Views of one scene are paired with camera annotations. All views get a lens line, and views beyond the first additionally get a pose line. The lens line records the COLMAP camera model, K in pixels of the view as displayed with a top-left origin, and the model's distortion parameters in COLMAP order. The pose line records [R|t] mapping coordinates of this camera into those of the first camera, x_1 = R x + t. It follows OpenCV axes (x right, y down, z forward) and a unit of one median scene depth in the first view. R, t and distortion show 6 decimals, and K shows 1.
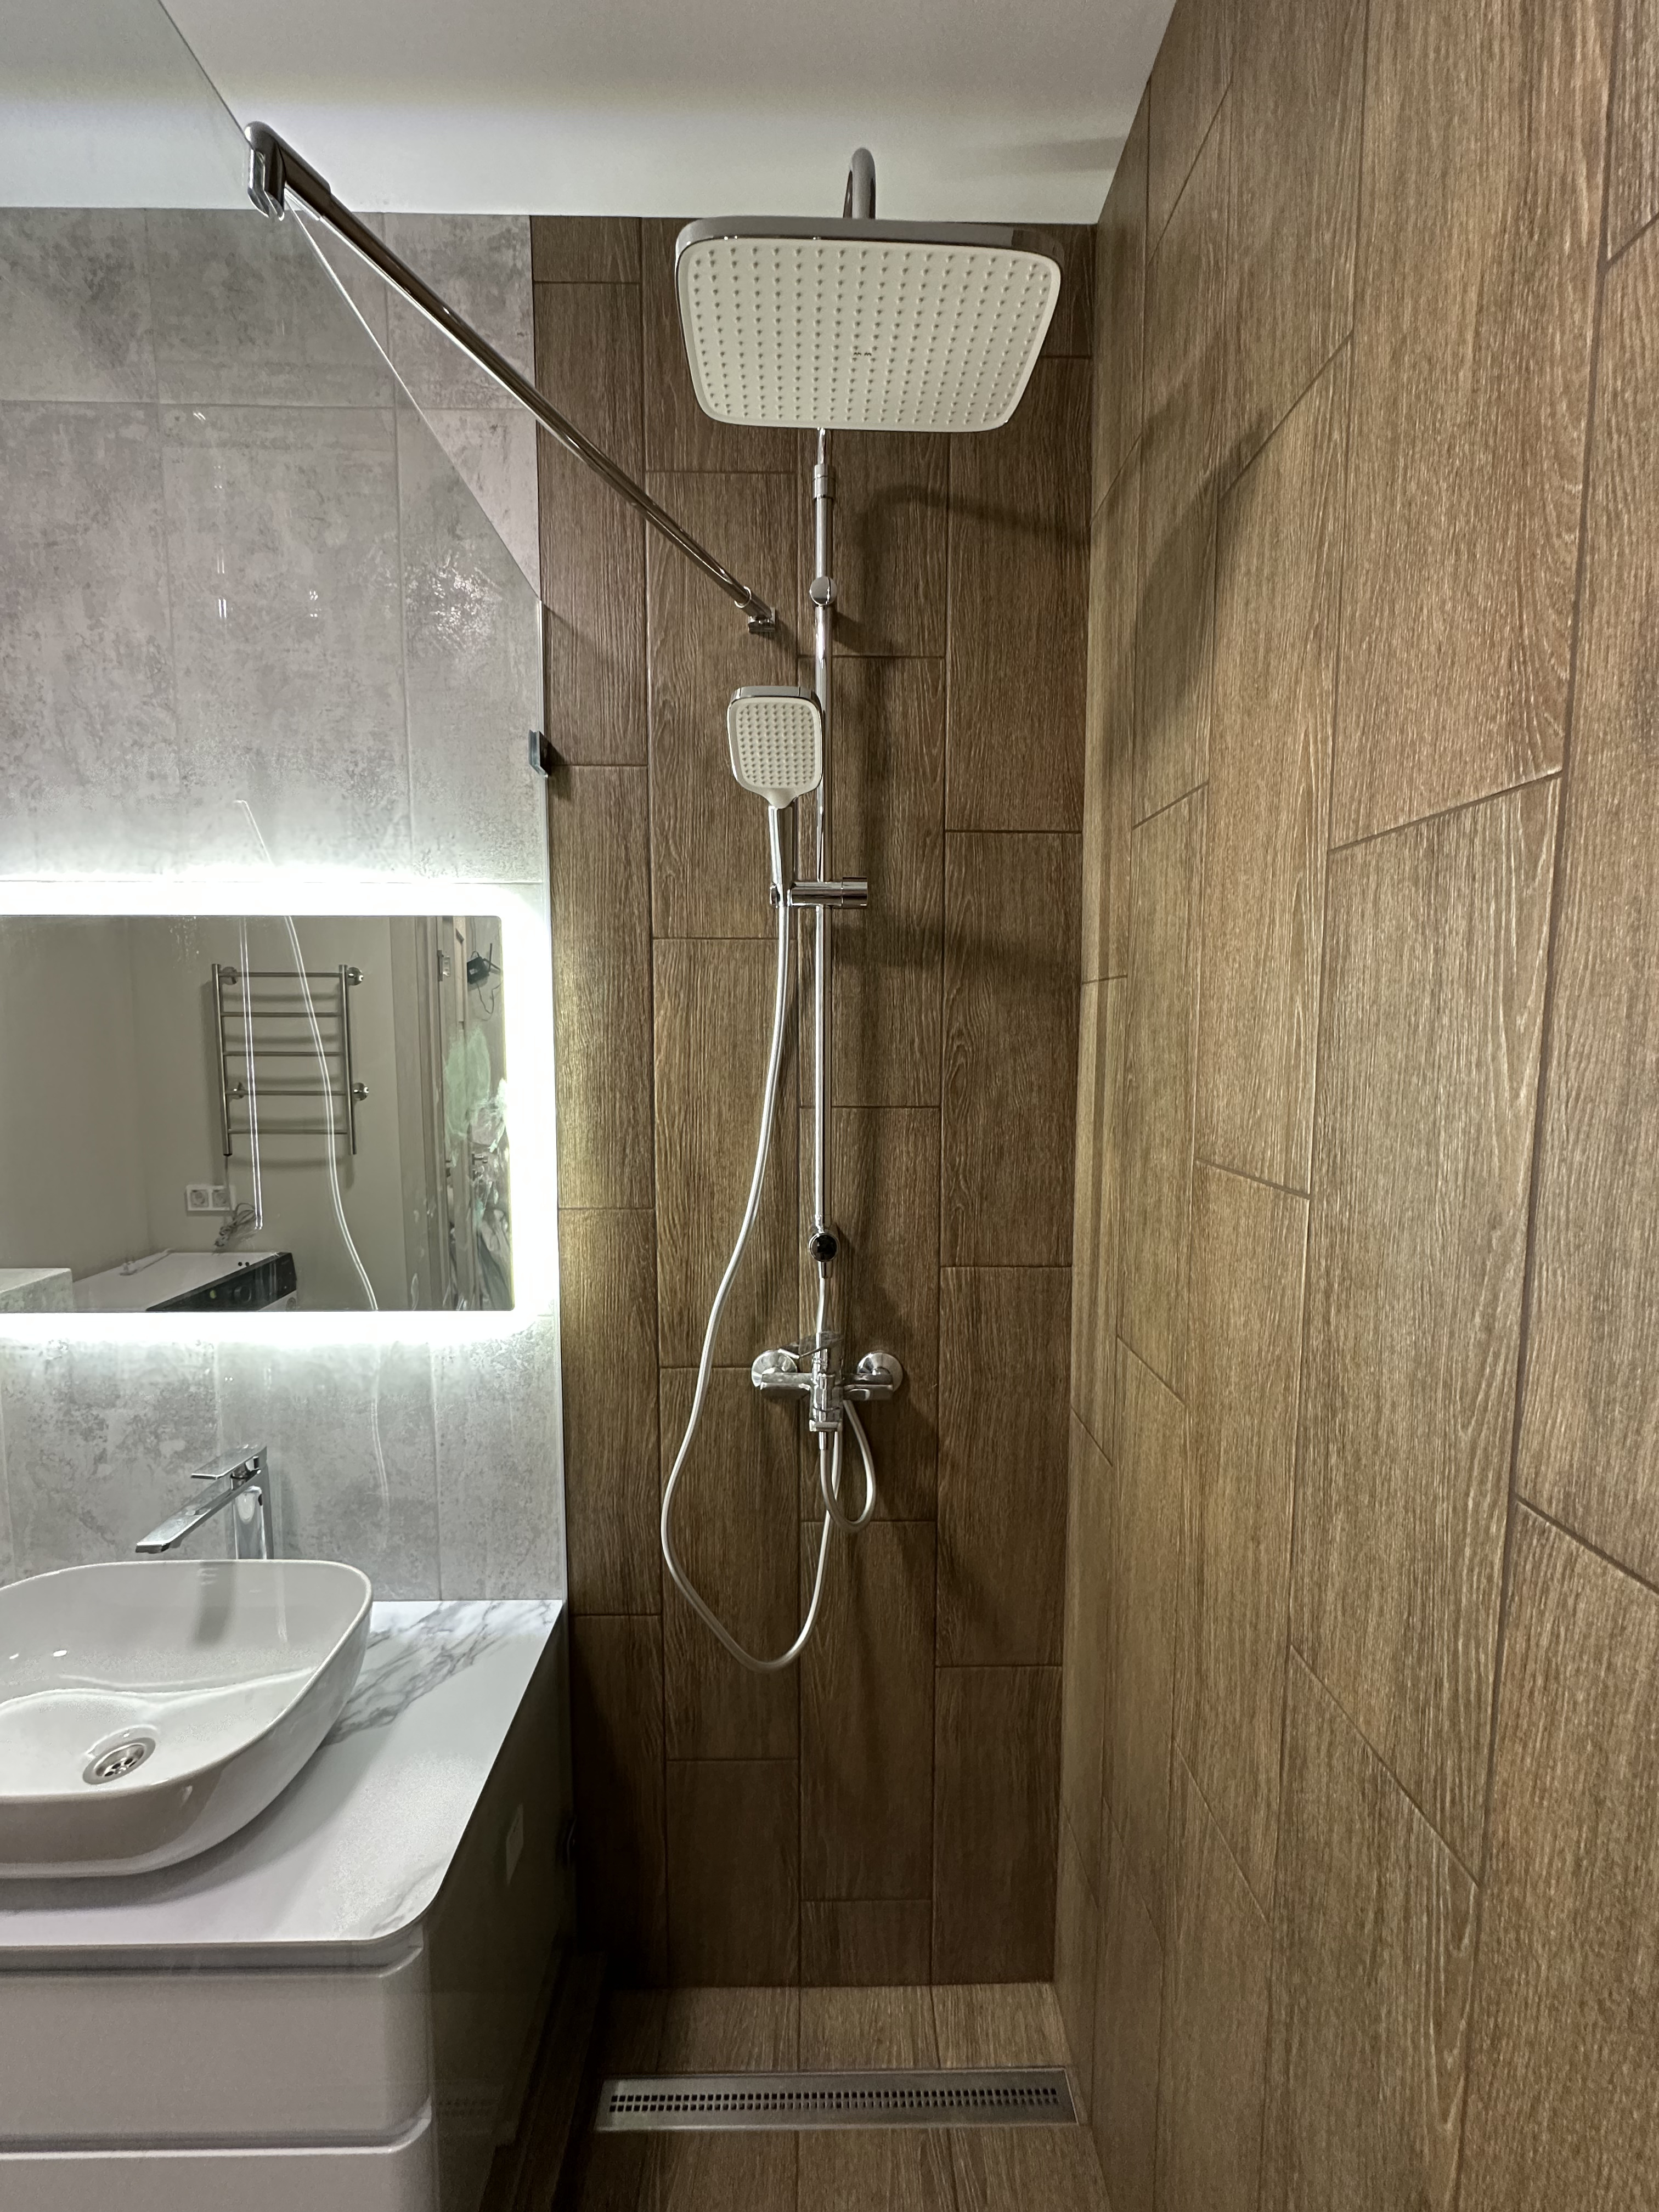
lens RADIAL K [[887.8, 0, 823.1], [0, 887.8, 1111.1], [0, 0, 1]] dist [-0.000699, 0.000085]
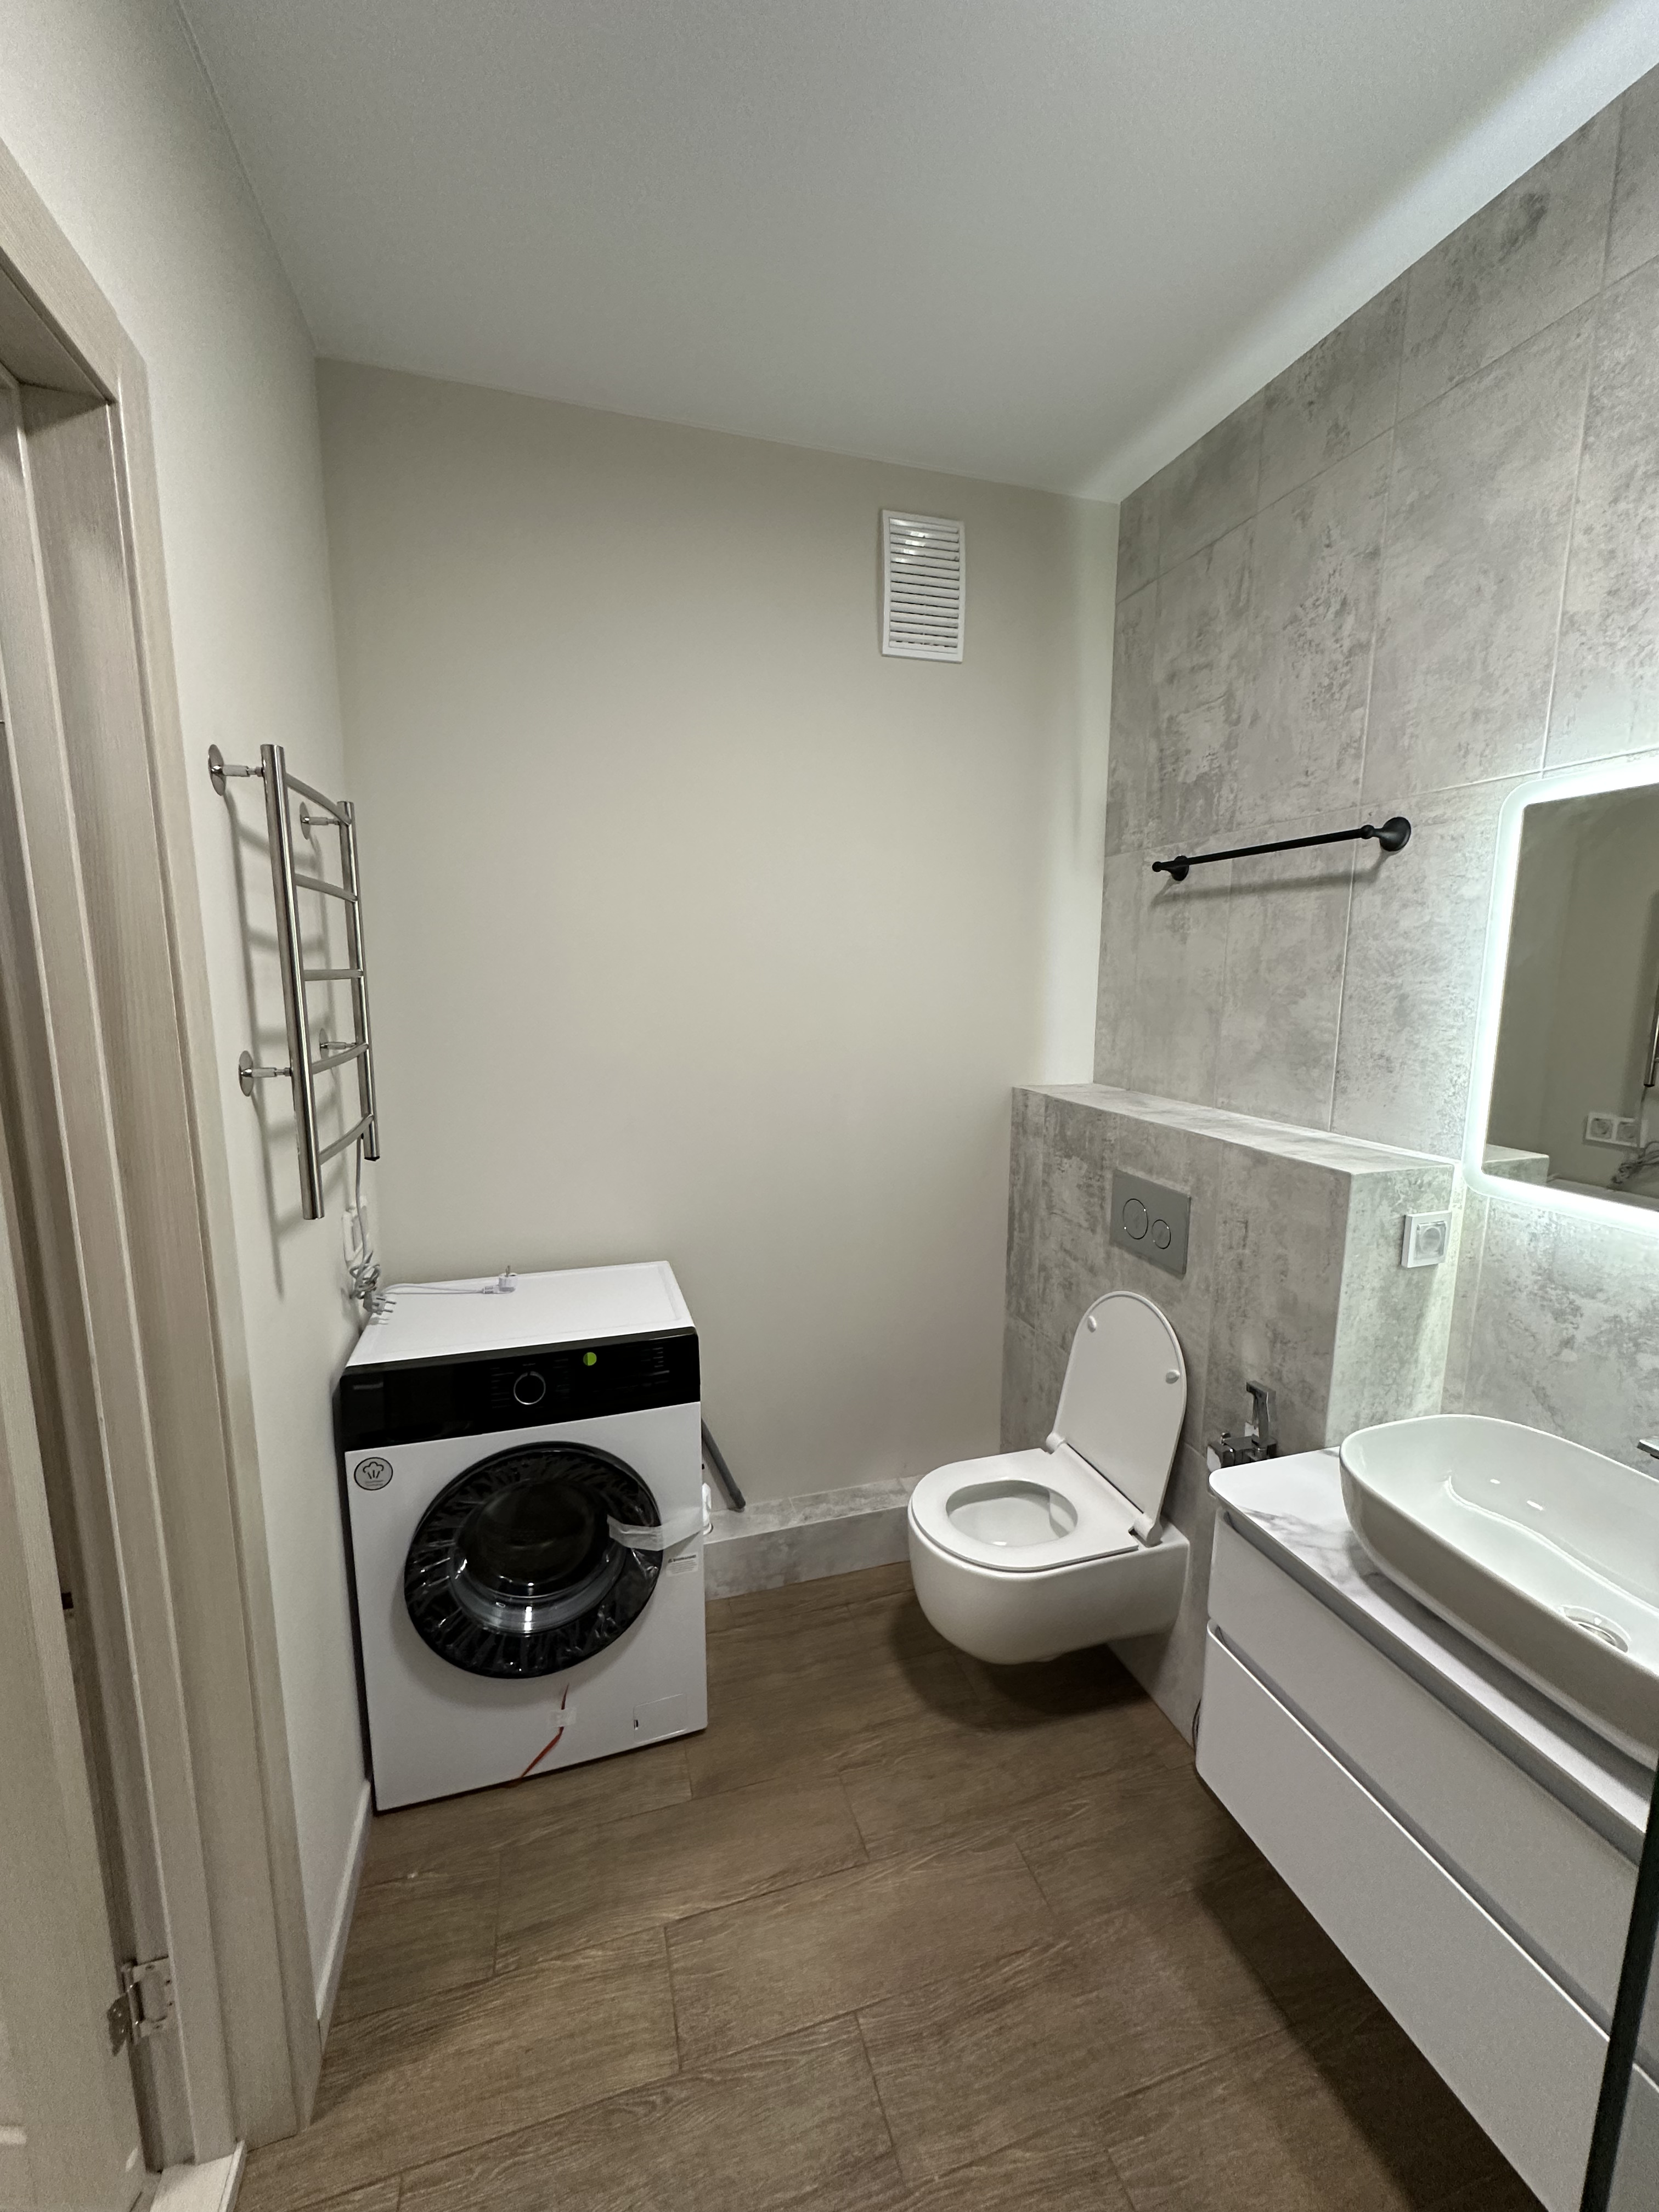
lens RADIAL K [[887.8, 0, 825.2], [0, 887.8, 1108.5], [0, 0, 1]] dist [-0.000699, 0.000085]
pose [[0.273179, 0.151619, -0.949940, -0.131332], [-0.086587, 0.987368, 0.132693, 0.069381], [0.958058, 0.046004, 0.282856, -0.101325]]
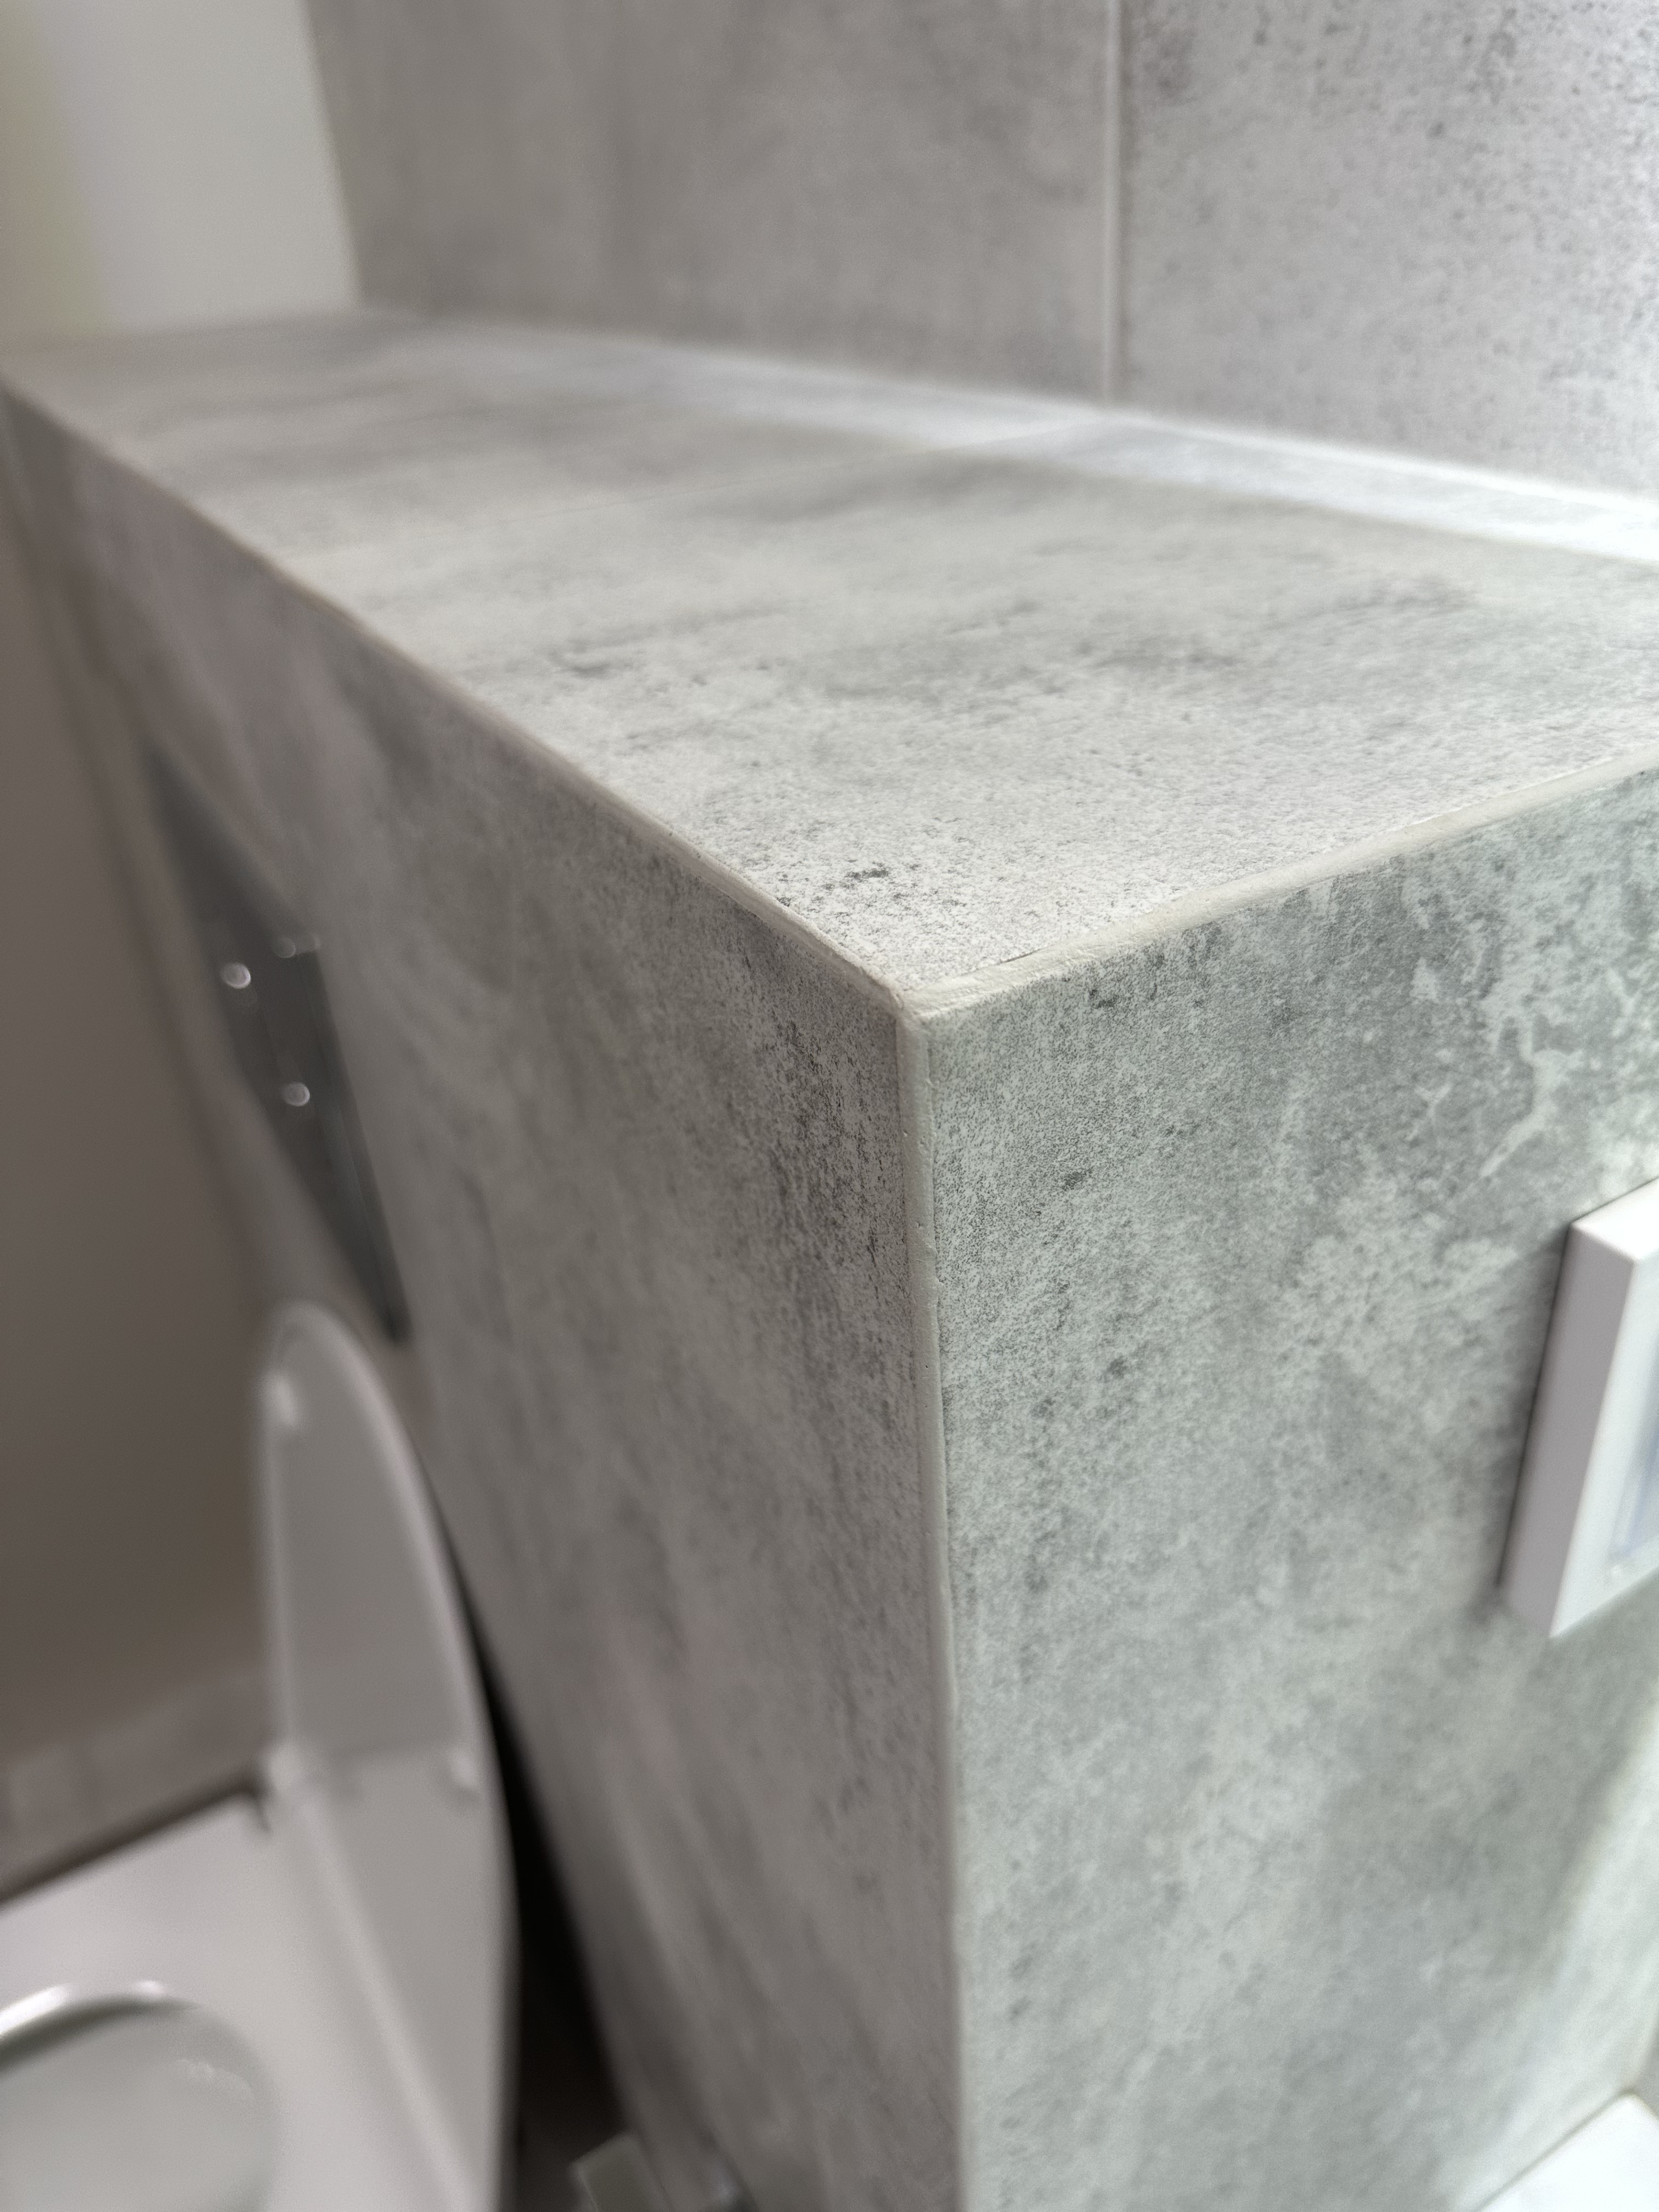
lens RADIAL K [[1680.0, 0, 834.7], [0, 1680.0, 1105.0], [0, 0, 1]] dist [-0.016518, -0.003903]
pose [[0.487294, 0.419604, -0.765818, -0.844814], [-0.011731, 0.880053, 0.474731, 0.173579], [0.873159, -0.222349, 0.433766, 0.731989]]
